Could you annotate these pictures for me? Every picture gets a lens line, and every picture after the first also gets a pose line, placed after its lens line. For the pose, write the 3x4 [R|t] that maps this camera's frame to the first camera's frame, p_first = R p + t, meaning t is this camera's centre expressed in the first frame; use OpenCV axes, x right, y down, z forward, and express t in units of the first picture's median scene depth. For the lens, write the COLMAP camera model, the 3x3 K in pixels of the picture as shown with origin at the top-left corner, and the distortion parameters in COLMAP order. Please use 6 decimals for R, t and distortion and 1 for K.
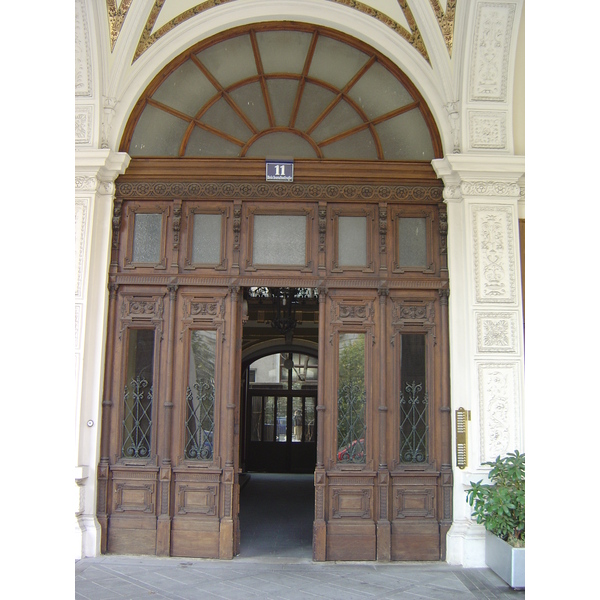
lens RADIAL K [[718.0, 0, 300.0], [0, 718.0, 300.0], [0, 0, 1]] dist [-0.018479, -0.013719]
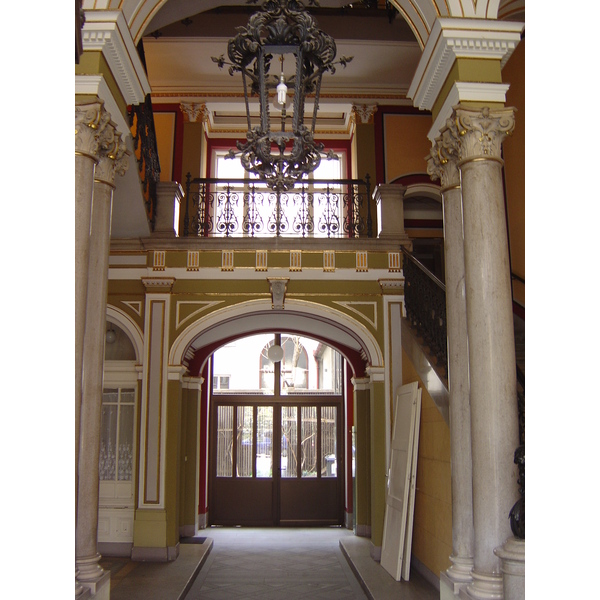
lens RADIAL K [[718.0, 0, 300.0], [0, 718.0, 300.0], [0, 0, 1]] dist [-0.018479, -0.013719]
pose [[0.999456, -0.009076, 0.031722, -0.013001], [0.009488, 0.999872, -0.012871, 0.047381], [-0.031601, 0.013165, 0.999414, 0.351301]]
